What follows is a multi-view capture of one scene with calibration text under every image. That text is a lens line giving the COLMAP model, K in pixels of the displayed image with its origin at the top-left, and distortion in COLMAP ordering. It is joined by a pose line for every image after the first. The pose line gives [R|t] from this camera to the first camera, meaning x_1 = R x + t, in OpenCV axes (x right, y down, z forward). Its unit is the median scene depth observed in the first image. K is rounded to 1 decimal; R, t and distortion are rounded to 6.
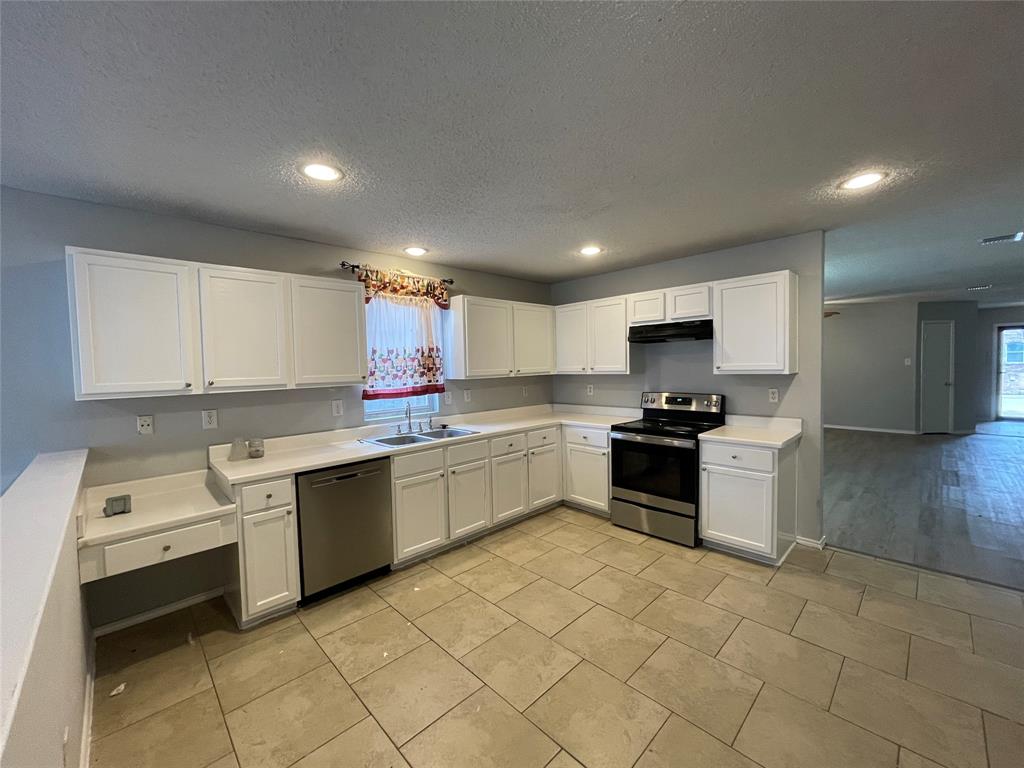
lens RADIAL K [[411.8, 0, 509.6], [0, 411.8, 382.5], [0, 0, 1]] dist [-0.003699, 0.000371]
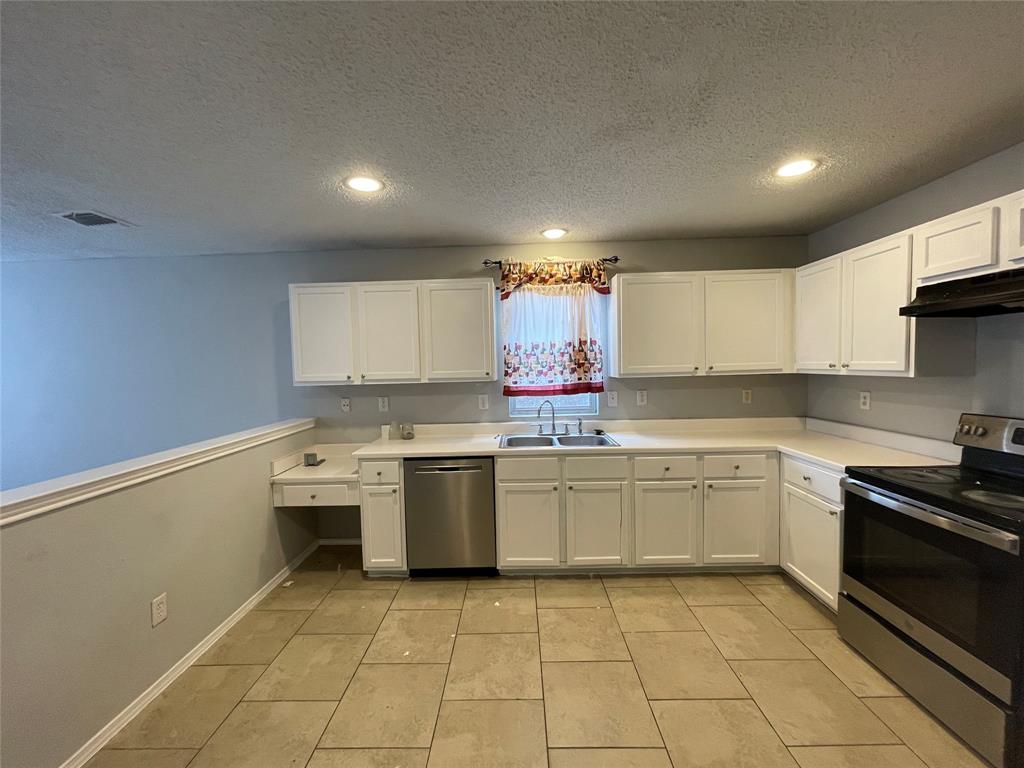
lens RADIAL K [[411.8, 0, 509.6], [0, 411.8, 382.5], [0, 0, 1]] dist [-0.003699, 0.000371]
pose [[0.705901, 0.038743, -0.707250, 0.327212], [-0.023340, 0.999233, 0.031443, -0.019940], [0.707926, -0.005689, 0.706264, 0.279719]]
